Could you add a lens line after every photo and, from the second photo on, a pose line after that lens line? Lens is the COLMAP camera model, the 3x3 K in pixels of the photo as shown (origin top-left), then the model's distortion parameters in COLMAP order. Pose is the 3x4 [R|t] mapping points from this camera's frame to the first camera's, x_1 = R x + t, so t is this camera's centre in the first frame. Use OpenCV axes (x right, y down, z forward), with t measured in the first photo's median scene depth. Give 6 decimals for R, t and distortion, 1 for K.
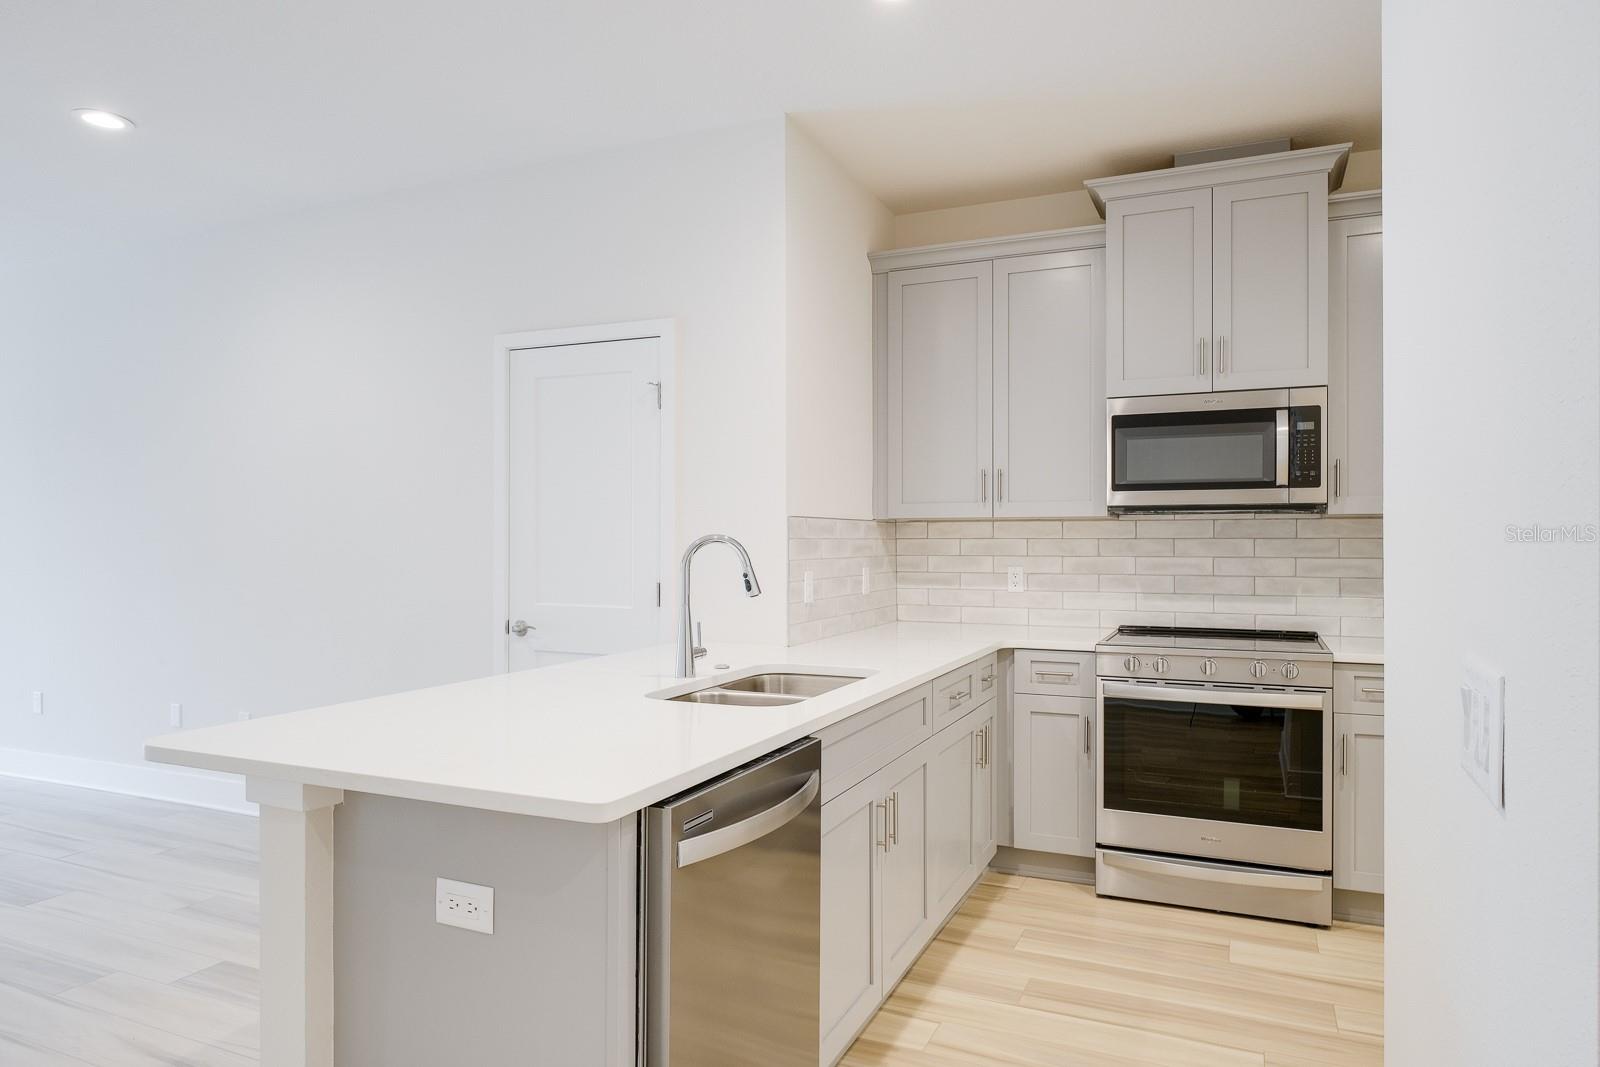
lens RADIAL K [[991.6, 0, 798.0], [0, 991.6, 539.9], [0, 0, 1]] dist [-0.004518, -0.001712]
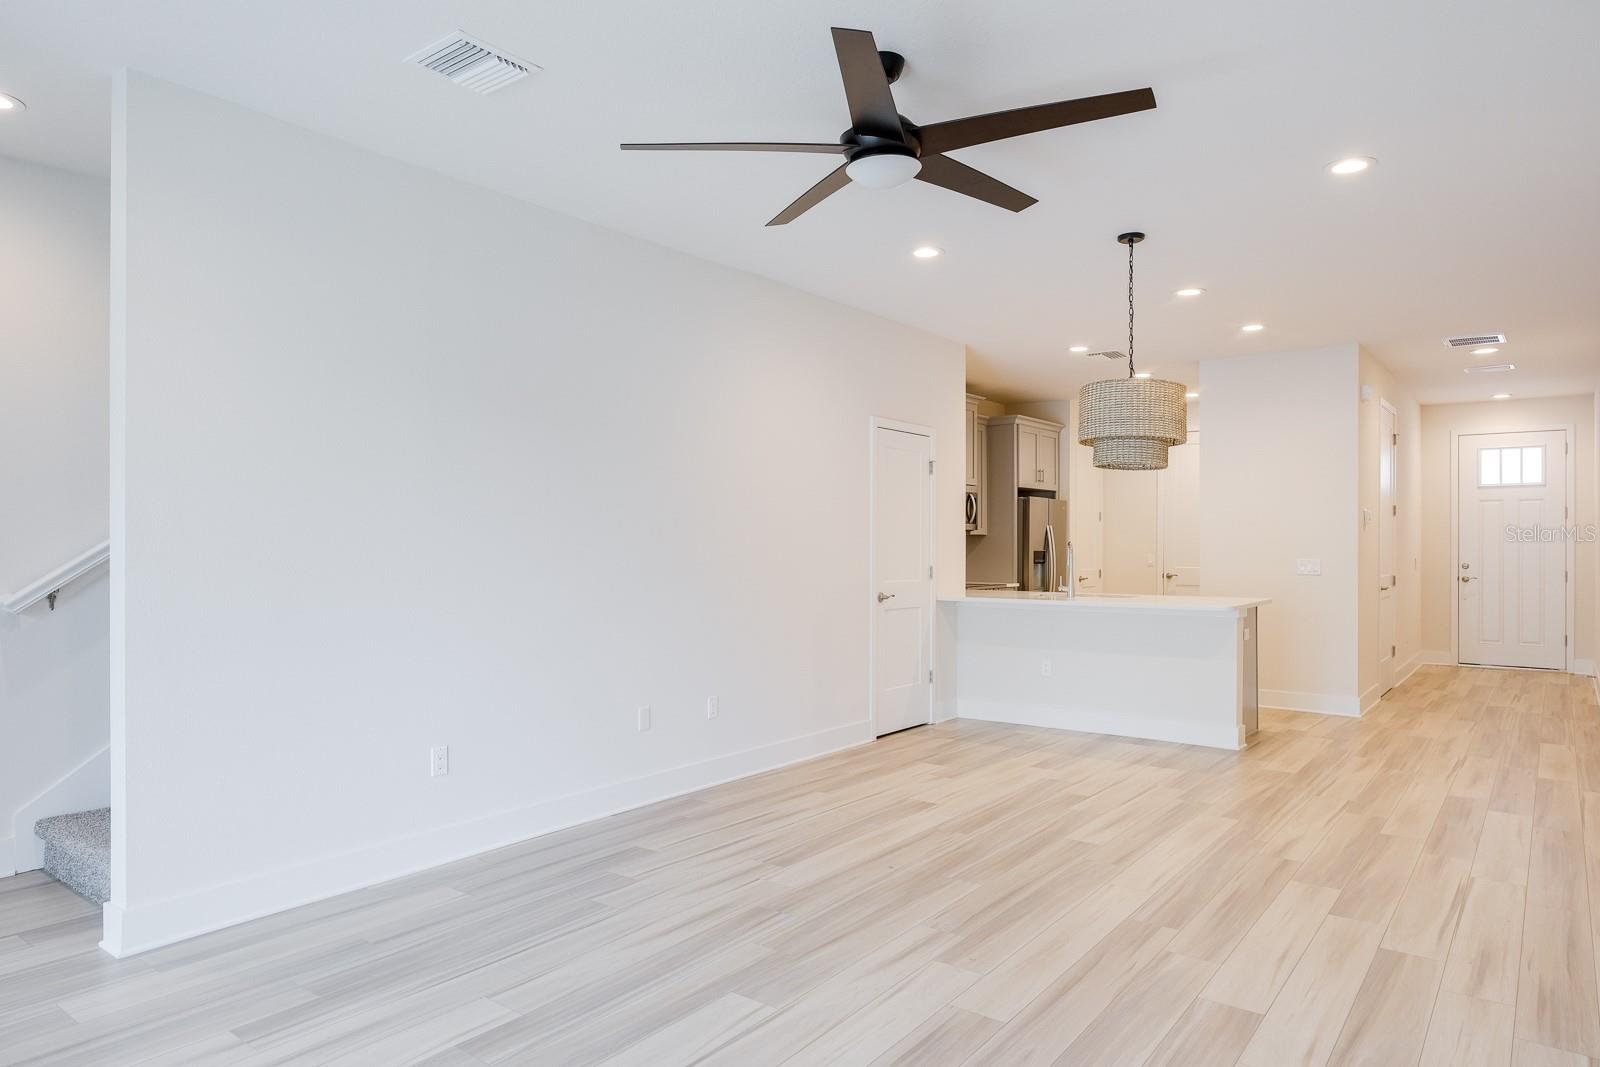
lens RADIAL K [[1010.7, 0, 802.6], [0, 1010.7, 544.2], [0, 0, 1]] dist [-0.006413, 0.000305]
pose [[0.219648, -0.000017, 0.975579, -1.922703], [-0.002921, 0.999996, 0.000675, 0.000223], [-0.975575, -0.002998, 0.219647, 0.750279]]
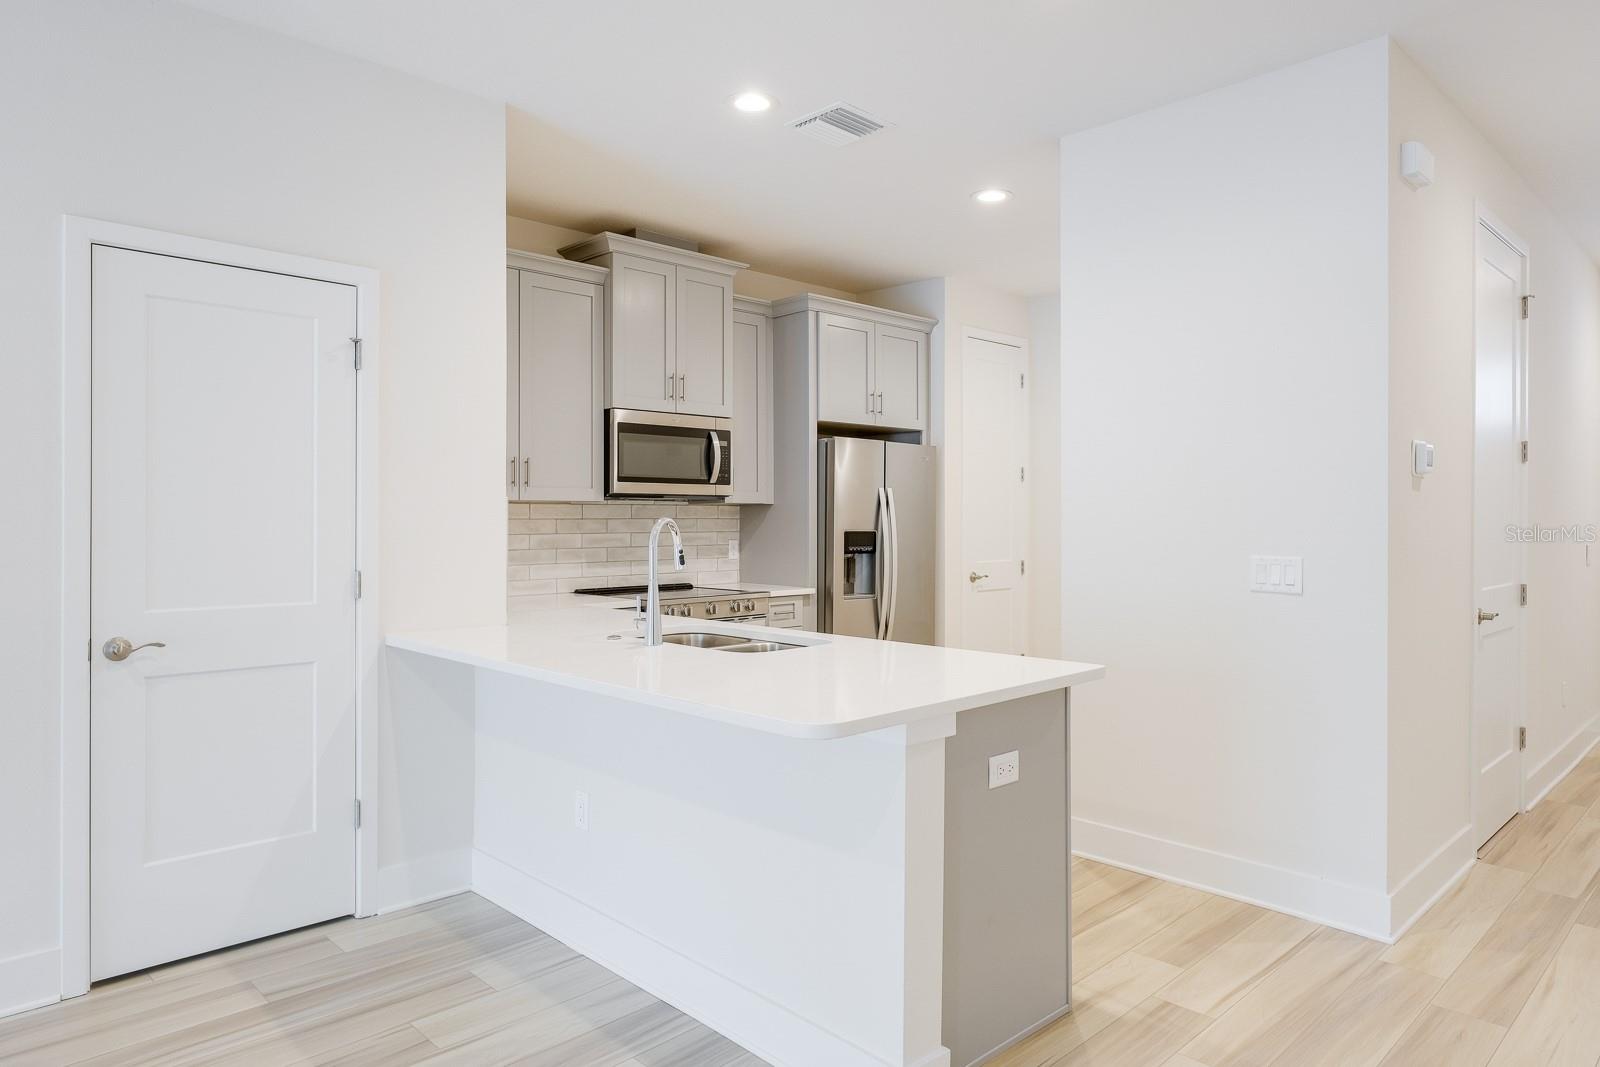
lens RADIAL K [[1008.1, 0, 802.3], [0, 1008.1, 520.2], [0, 0, 1]] dist [-0.008036, -0.000234]
pose [[0.362489, -0.002707, 0.931984, -0.752421], [-0.001582, 0.999993, 0.003519, -0.004636], [-0.931987, -0.002750, 0.362482, 0.296406]]
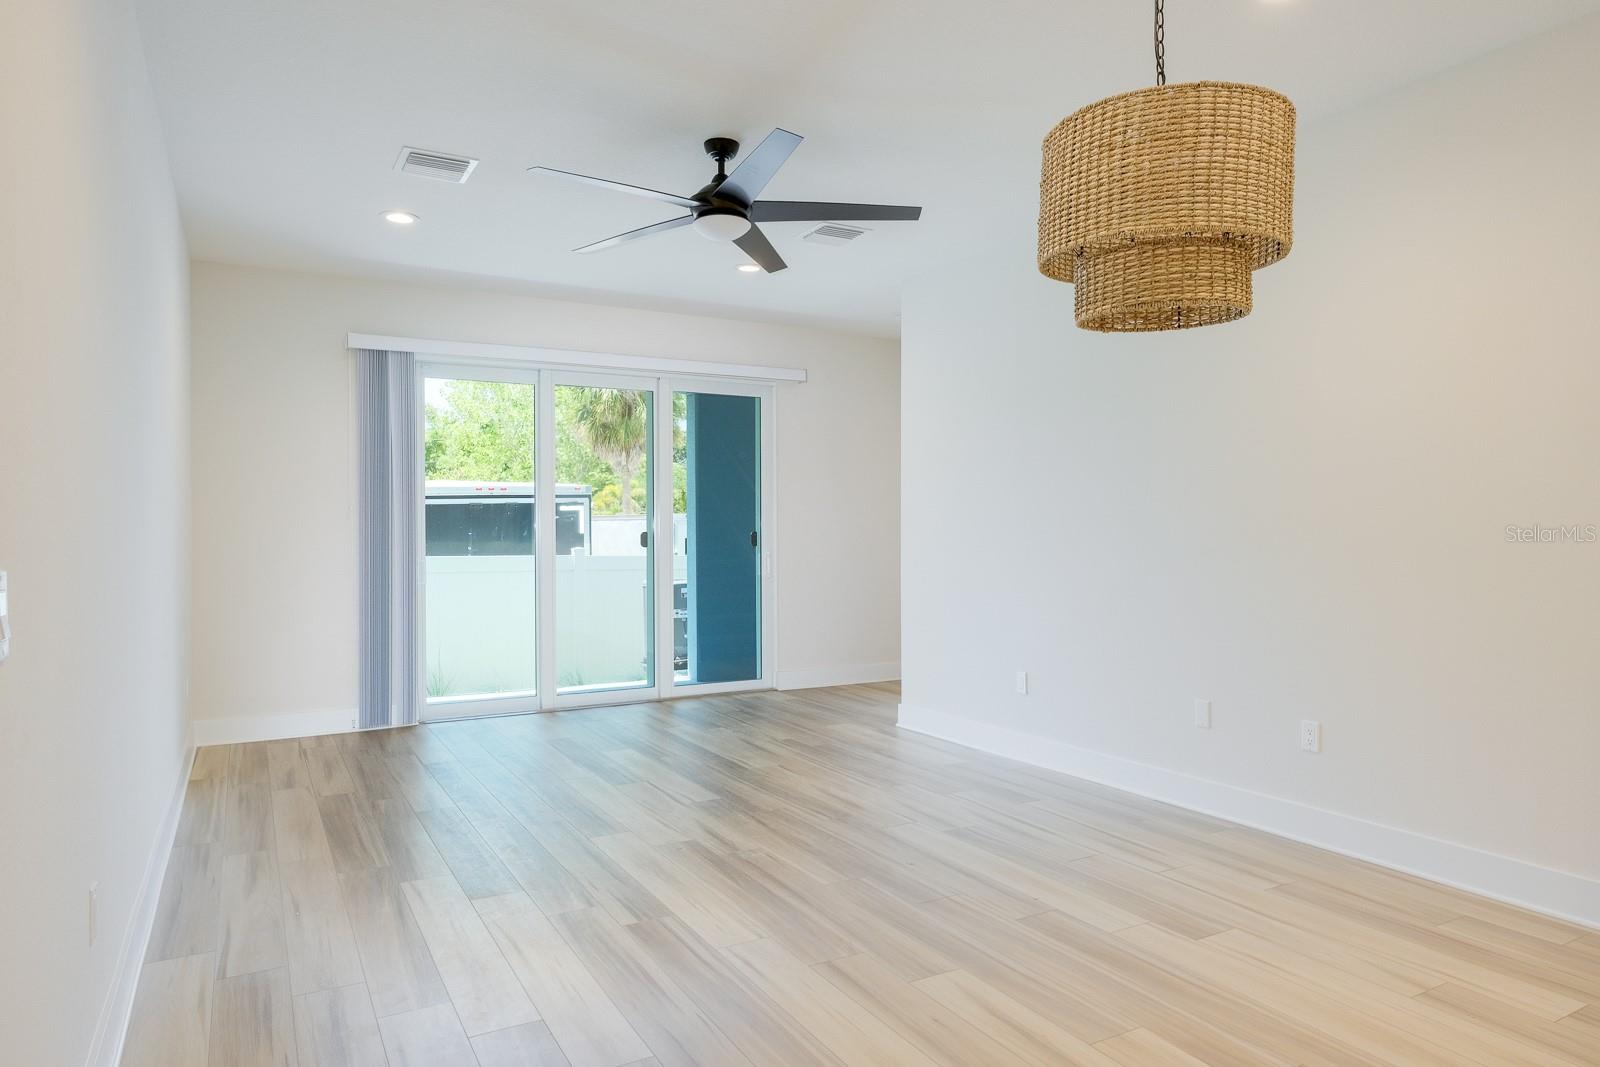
lens RADIAL K [[991.6, 0, 798.0], [0, 991.6, 539.9], [0, 0, 1]] dist [-0.004518, -0.001712]
pose [[0.803746, 0.003437, -0.594962, -0.478689], [0.004257, 0.999925, 0.011527, 0.013447], [0.594957, -0.011797, 0.803671, 0.099363]]
